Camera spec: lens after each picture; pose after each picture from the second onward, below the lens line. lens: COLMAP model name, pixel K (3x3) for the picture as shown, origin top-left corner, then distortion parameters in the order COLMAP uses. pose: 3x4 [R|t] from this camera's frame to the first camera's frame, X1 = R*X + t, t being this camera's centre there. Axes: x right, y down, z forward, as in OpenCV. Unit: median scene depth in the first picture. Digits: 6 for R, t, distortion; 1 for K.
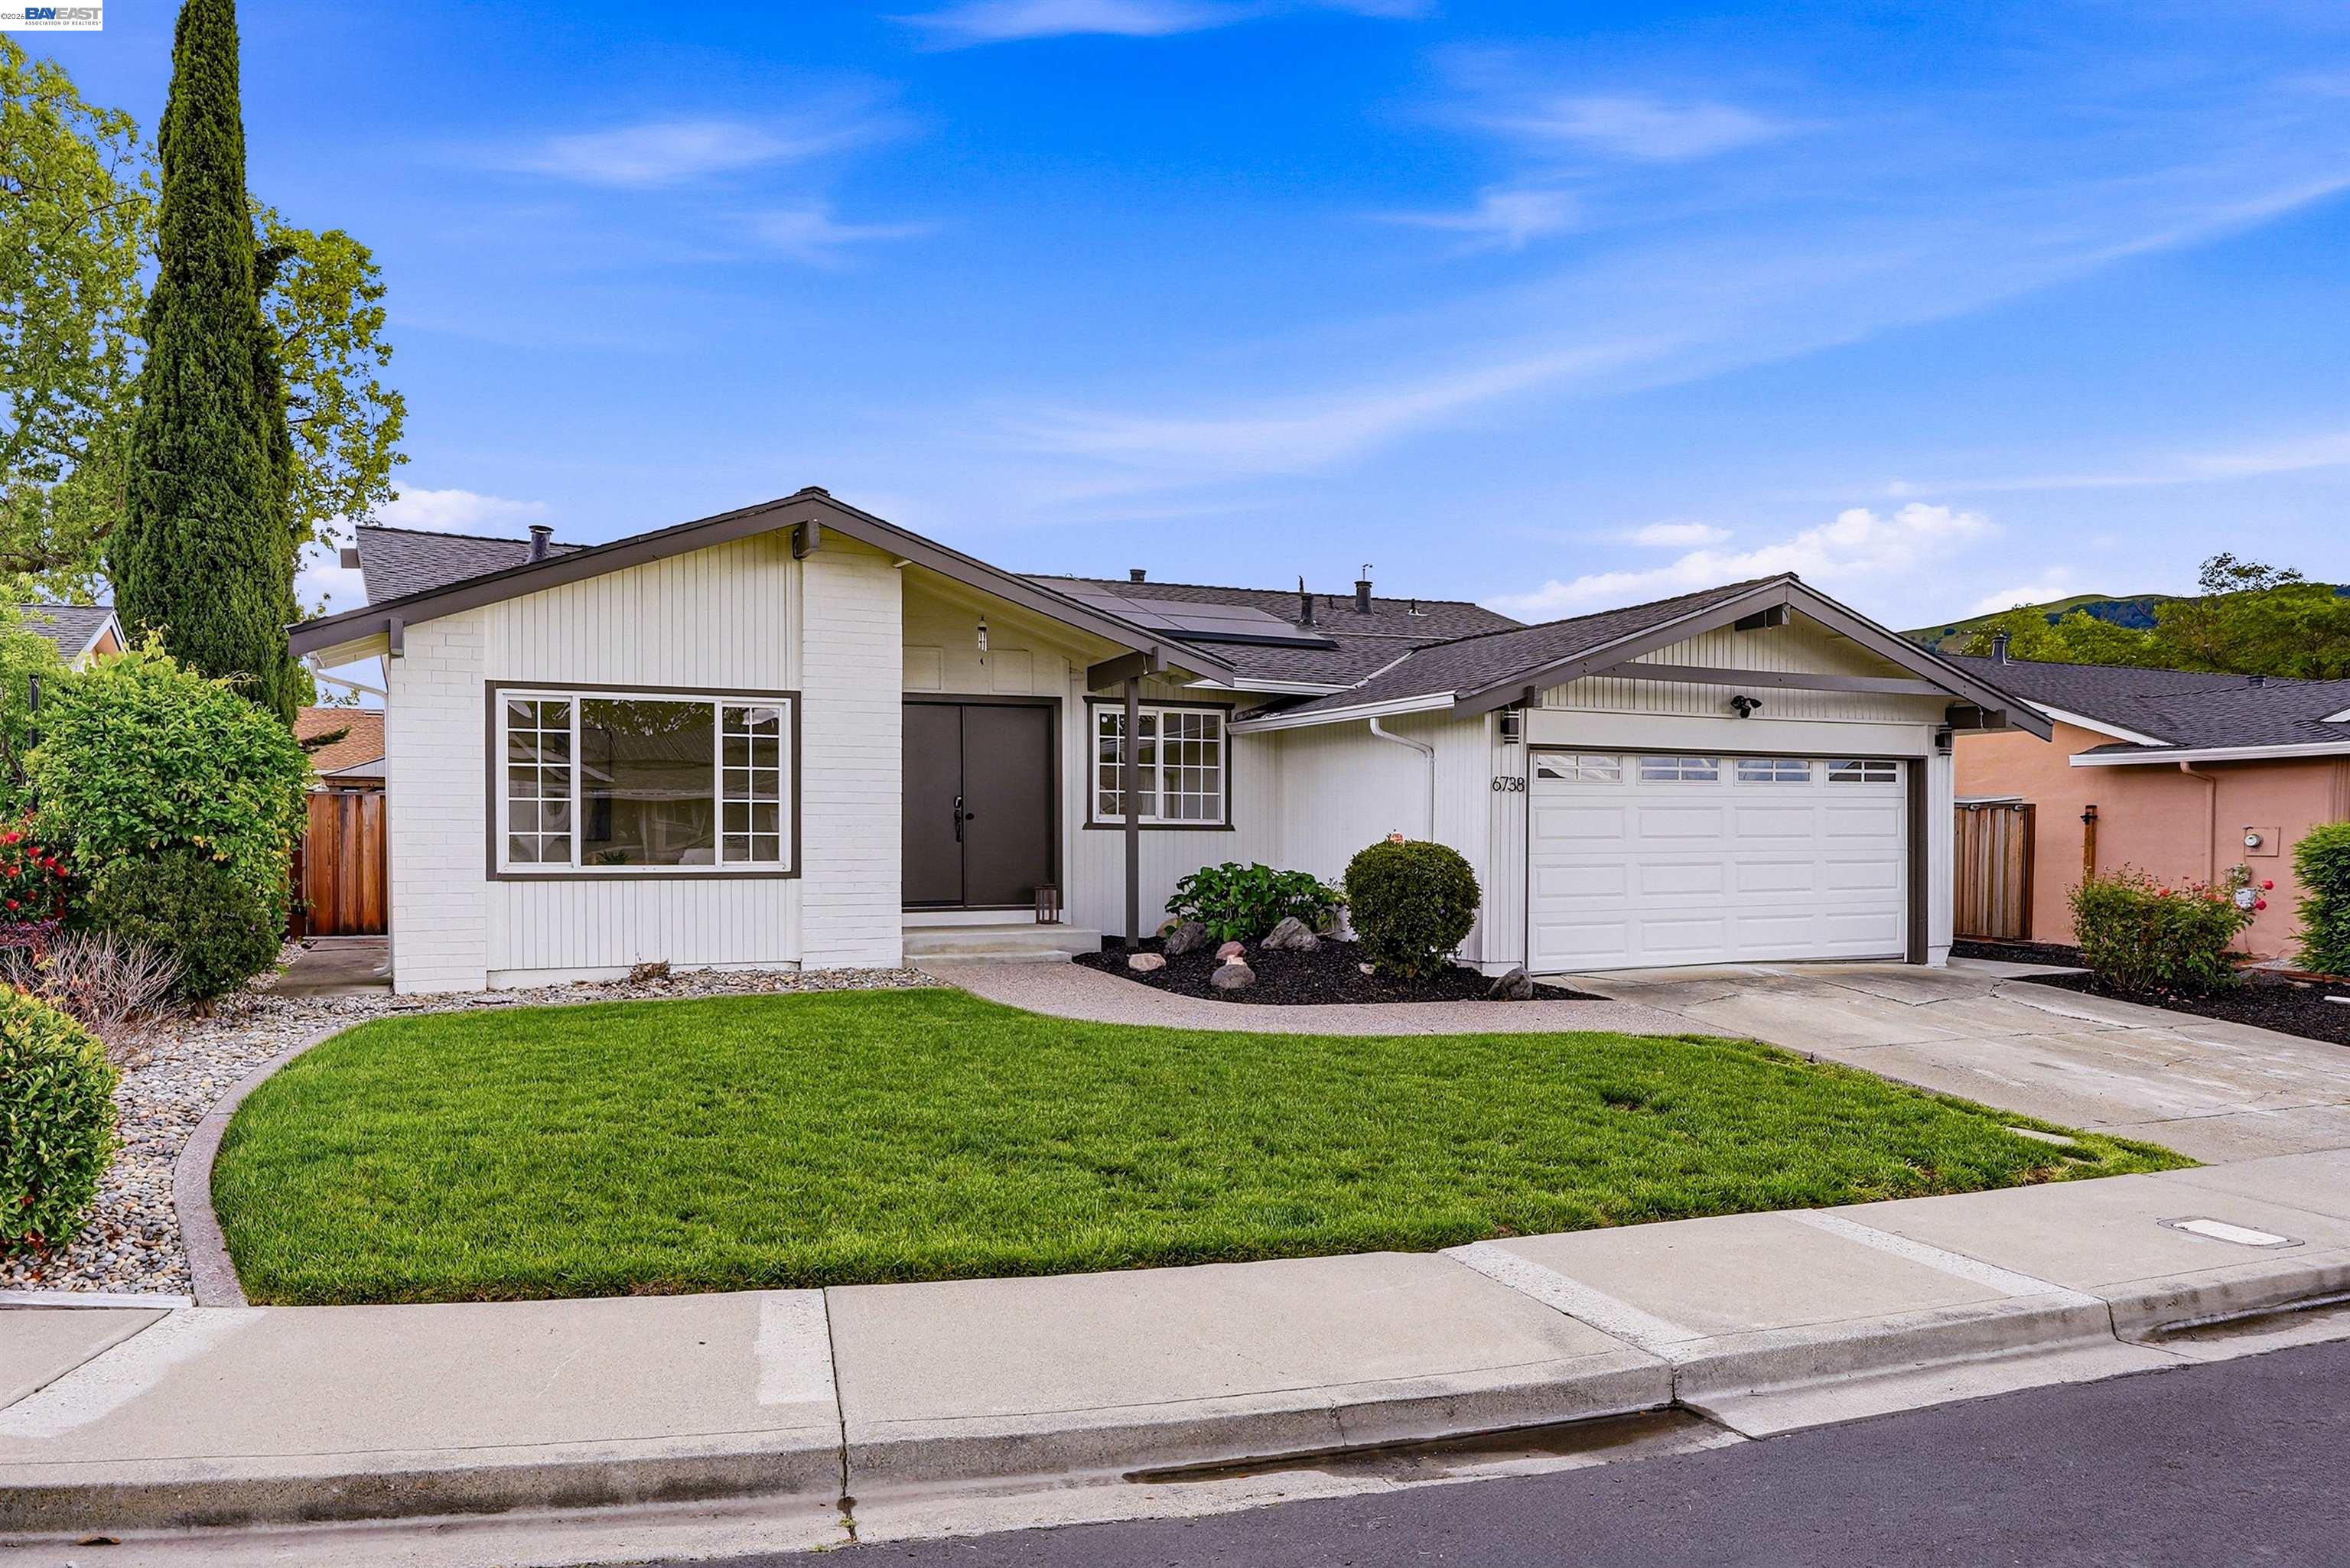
lens RADIAL K [[1432.0, 0, 1172.5], [0, 1432.0, 759.6], [0, 0, 1]] dist [-0.040938, 0.039708]
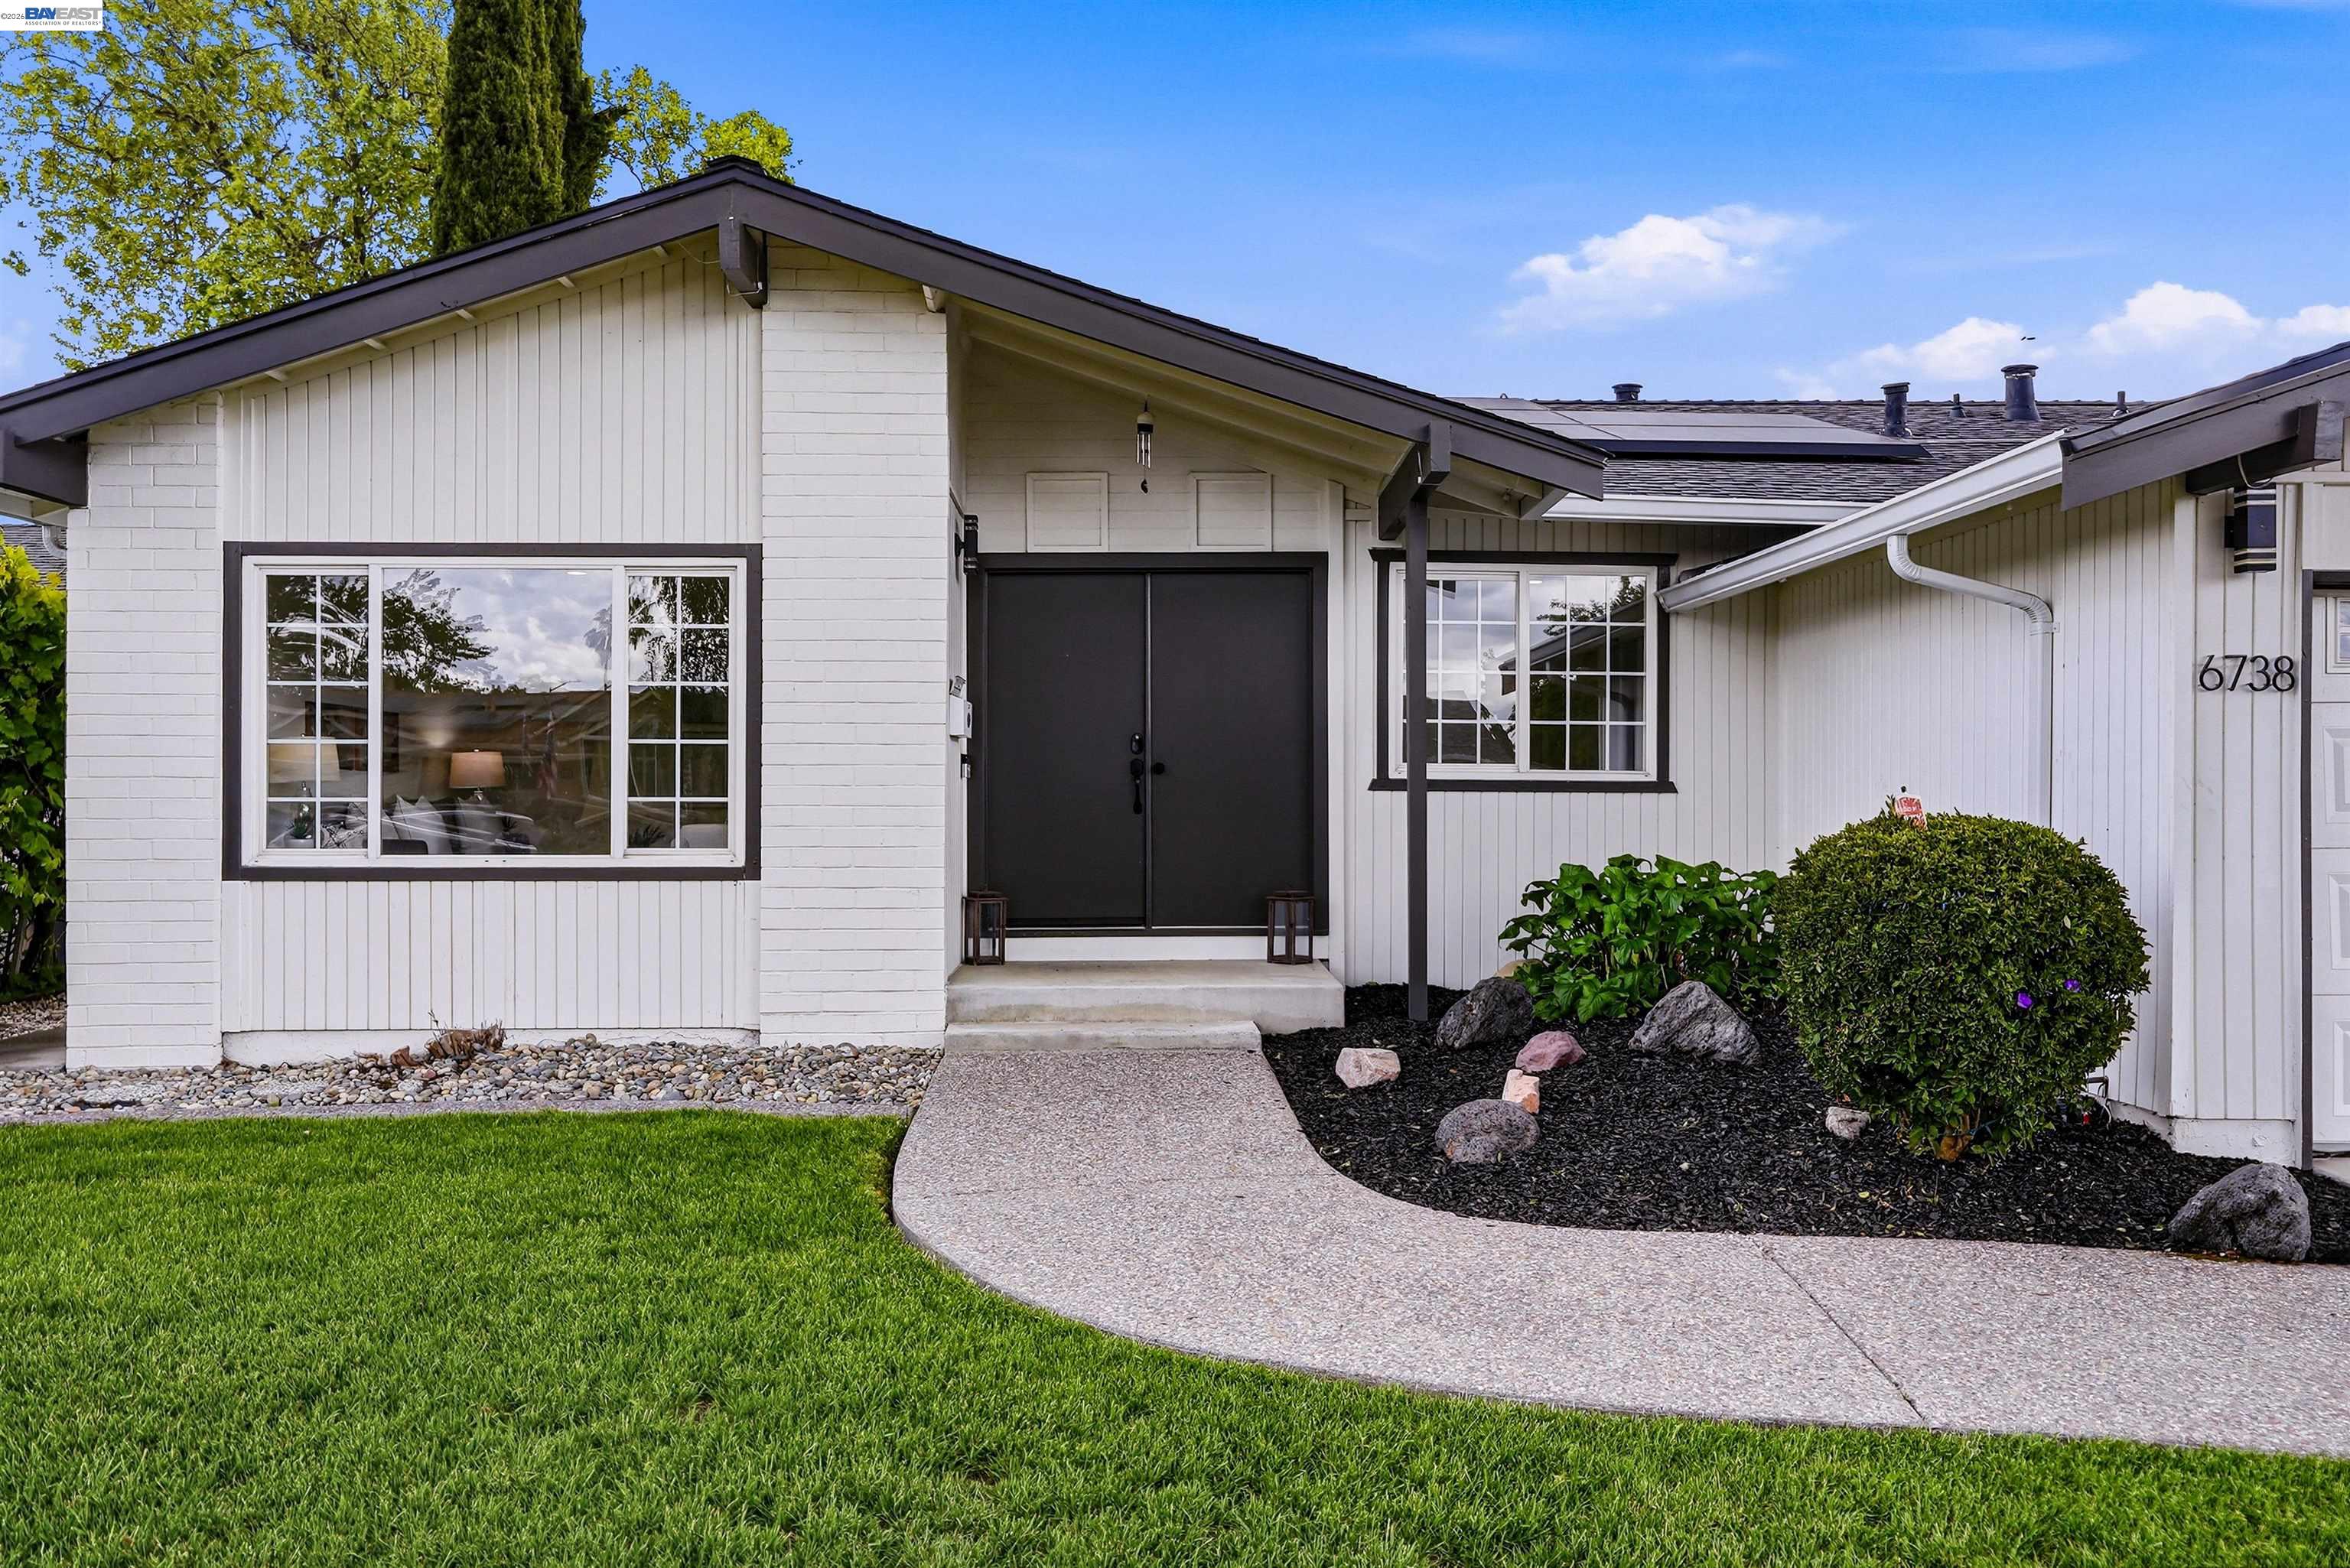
lens RADIAL K [[1672.5, 0, 1175.6], [0, 1672.5, 747.9], [0, 0, 1]] dist [0.004239, 0.006113]
pose [[0.926970, -0.012105, -0.374939, 0.132424], [0.020359, 0.999630, 0.018060, 0.023133], [0.374582, -0.024375, 0.926873, 0.451706]]
